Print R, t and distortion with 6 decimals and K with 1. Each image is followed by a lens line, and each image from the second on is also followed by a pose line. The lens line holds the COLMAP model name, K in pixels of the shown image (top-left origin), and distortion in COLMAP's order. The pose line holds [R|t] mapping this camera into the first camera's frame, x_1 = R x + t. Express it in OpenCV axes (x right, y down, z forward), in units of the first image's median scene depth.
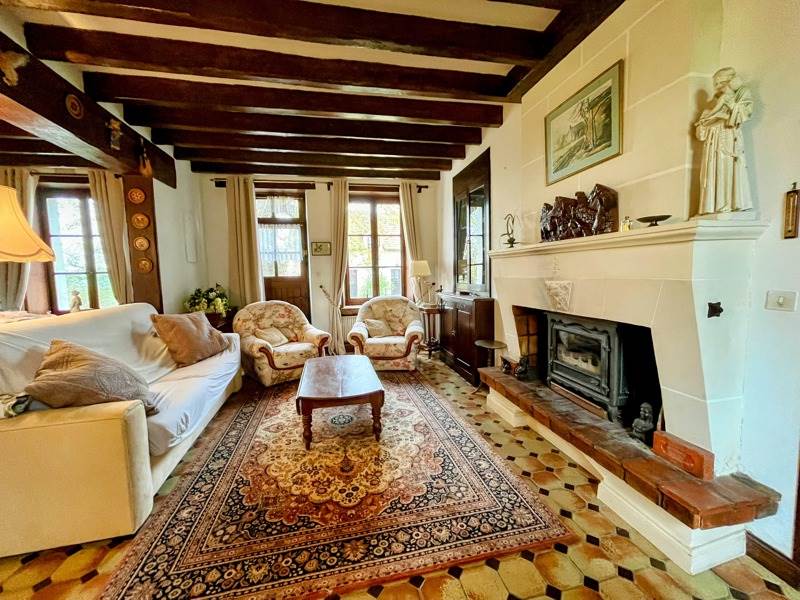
lens RADIAL K [[327.4, 0, 400.0], [0, 327.4, 300.0], [0, 0, 1]] dist [-0.001413, 0.000279]
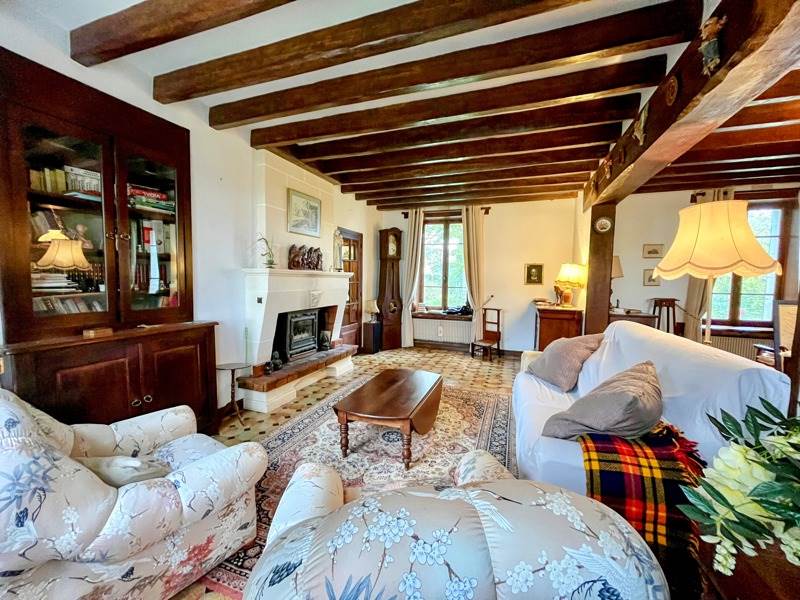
lens RADIAL K [[327.4, 0, 400.0], [0, 327.4, 300.0], [0, 0, 1]] dist [-0.001413, 0.000279]
pose [[-0.848530, -0.021760, 0.528700, -0.856423], [0.050306, 0.991311, 0.121537, -0.195633], [-0.526751, 0.129724, -0.840063, 2.132102]]
